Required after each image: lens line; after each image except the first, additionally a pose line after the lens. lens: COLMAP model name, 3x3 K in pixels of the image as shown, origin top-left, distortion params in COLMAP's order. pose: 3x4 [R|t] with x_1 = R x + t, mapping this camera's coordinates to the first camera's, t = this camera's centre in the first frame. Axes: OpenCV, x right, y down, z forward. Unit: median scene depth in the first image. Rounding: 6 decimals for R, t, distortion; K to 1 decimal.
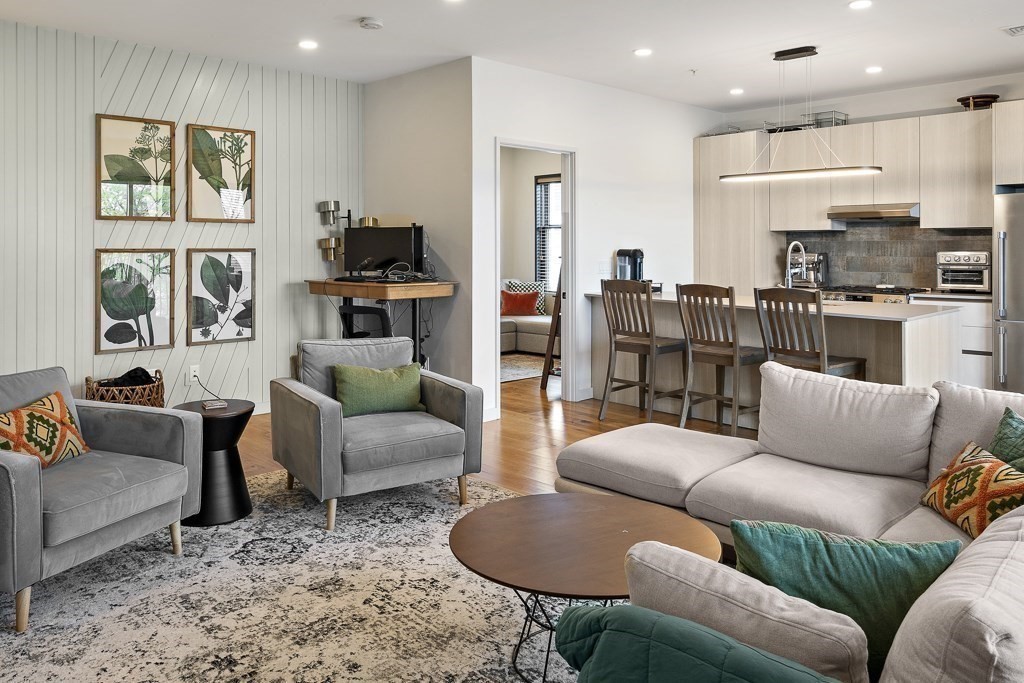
lens RADIAL K [[773.6, 0, 508.4], [0, 773.6, 243.0], [0, 0, 1]] dist [0.001211, -0.000750]
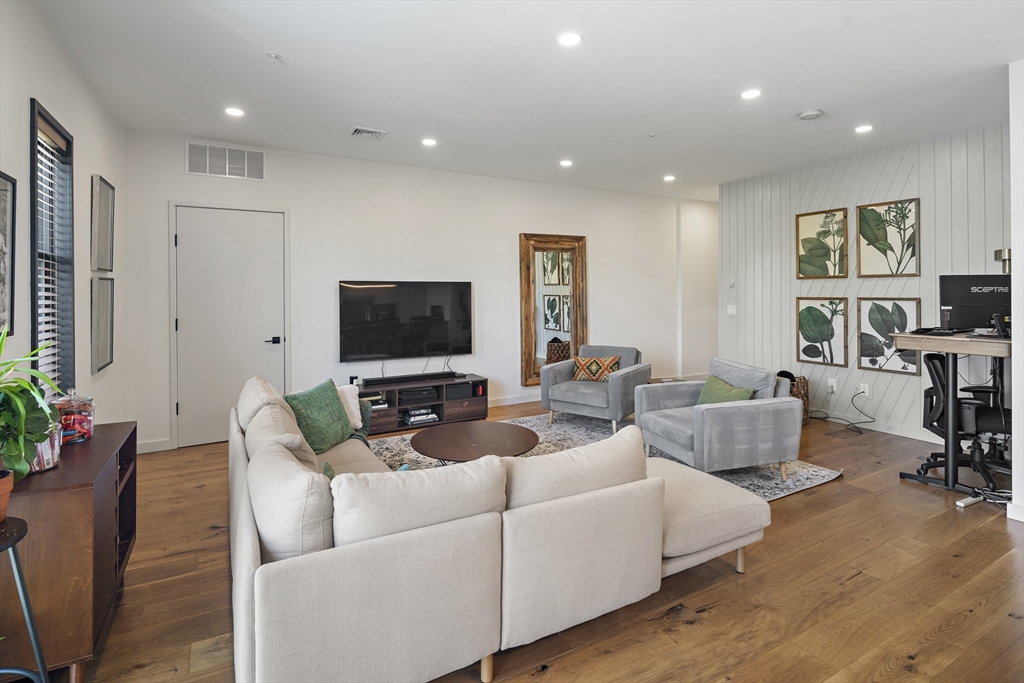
lens RADIAL K [[498.5, 0, 529.5], [0, 498.5, 297.3], [0, 0, 1]] dist [0.002618, -0.003766]
pose [[-0.256458, 0.012000, -0.966481, 0.598040], [0.007773, 0.999916, 0.010352, -0.007013], [0.966524, -0.004858, -0.256530, 0.675369]]
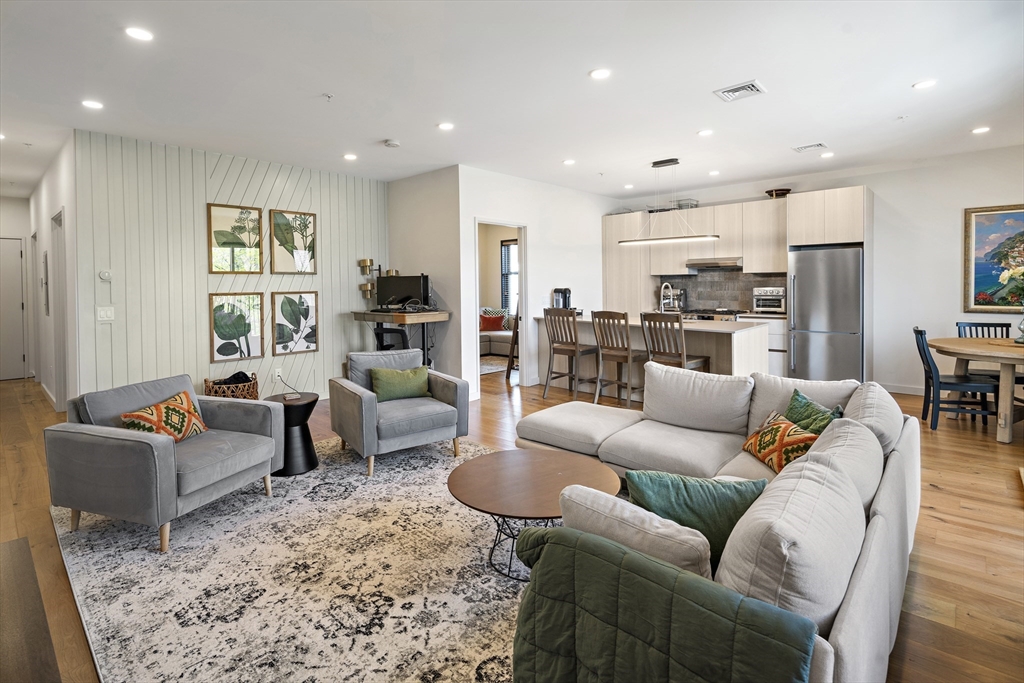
lens RADIAL K [[498.5, 0, 511.2], [0, 498.5, 291.6], [0, 0, 1]] dist [0.002618, -0.003766]
pose [[0.998510, -0.012186, 0.053193, 0.001134], [0.011100, 0.999725, 0.020662, -0.008807], [-0.053430, -0.020040, 0.998370, 0.000512]]
